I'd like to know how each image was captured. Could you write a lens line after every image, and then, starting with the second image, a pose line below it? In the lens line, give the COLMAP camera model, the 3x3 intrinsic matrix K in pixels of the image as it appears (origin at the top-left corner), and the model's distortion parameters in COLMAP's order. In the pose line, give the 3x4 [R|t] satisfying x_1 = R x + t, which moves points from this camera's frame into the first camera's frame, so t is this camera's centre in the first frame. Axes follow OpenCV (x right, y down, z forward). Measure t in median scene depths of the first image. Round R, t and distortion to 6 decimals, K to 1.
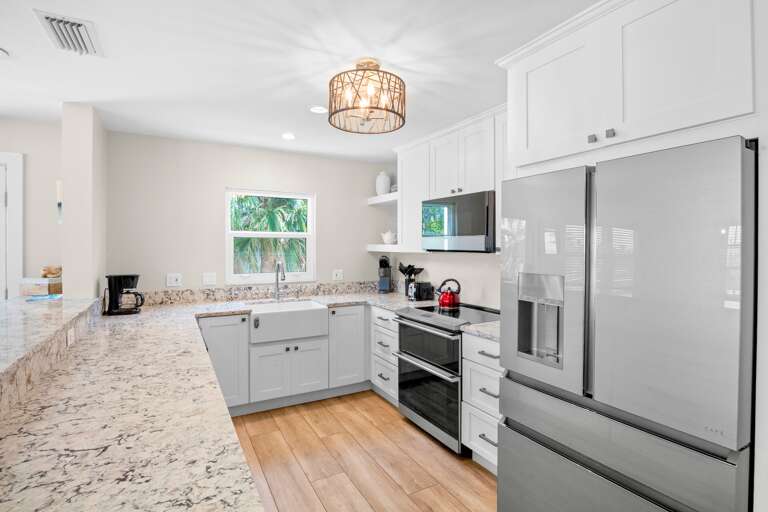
lens RADIAL K [[379.9, 0, 382.8], [0, 379.9, 246.6], [0, 0, 1]] dist [-0.020340, 0.000216]
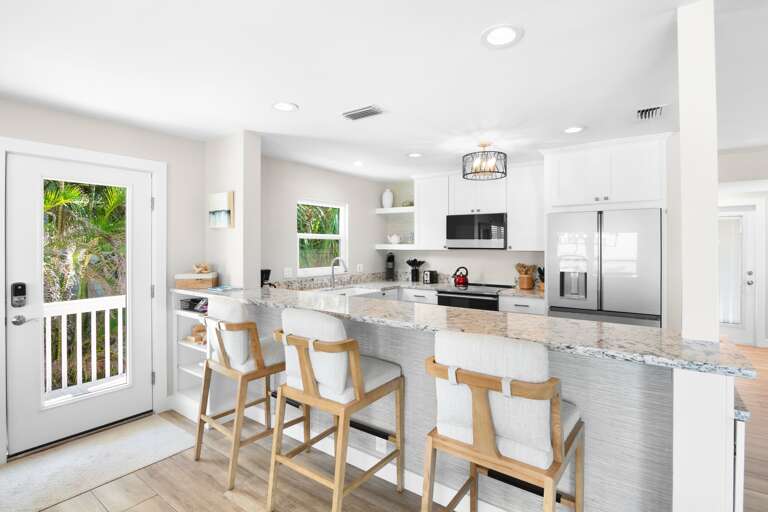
lens RADIAL K [[379.9, 0, 382.8], [0, 379.9, 246.6], [0, 0, 1]] dist [-0.020340, 0.000216]
pose [[0.910501, -0.003860, 0.413490, -0.671730], [0.002510, 0.999990, 0.003808, -0.003333], [-0.413500, -0.002429, 0.910501, -0.237007]]
